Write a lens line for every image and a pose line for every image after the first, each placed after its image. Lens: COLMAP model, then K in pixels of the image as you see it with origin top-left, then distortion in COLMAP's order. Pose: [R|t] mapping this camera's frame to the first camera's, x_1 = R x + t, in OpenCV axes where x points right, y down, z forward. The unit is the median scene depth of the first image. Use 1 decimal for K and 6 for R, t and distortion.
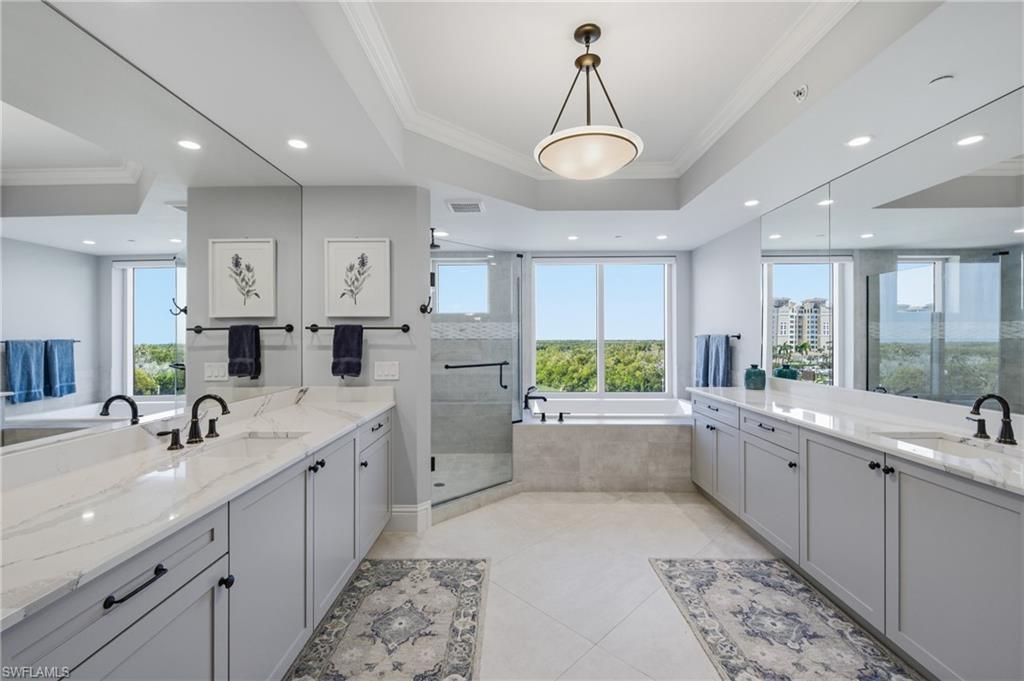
lens RADIAL K [[400.9, 0, 512.0], [0, 400.9, 340.5], [0, 0, 1]] dist [-0.000601, -0.000563]
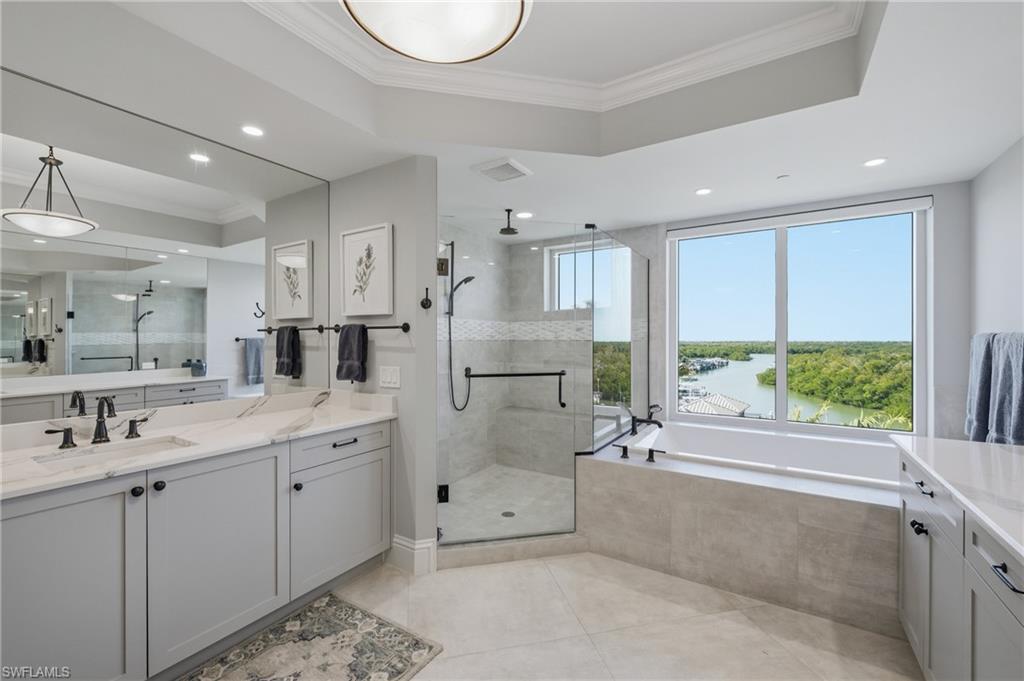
lens RADIAL K [[412.1, 0, 512.0], [0, 412.1, 340.5], [0, 0, 1]] dist [-0.001689, -0.000374]
pose [[0.860054, 0.004305, -0.510186, 0.364262], [-0.004429, 0.999990, 0.000971, -0.004652], [0.510185, 0.001424, 0.860064, 0.369127]]
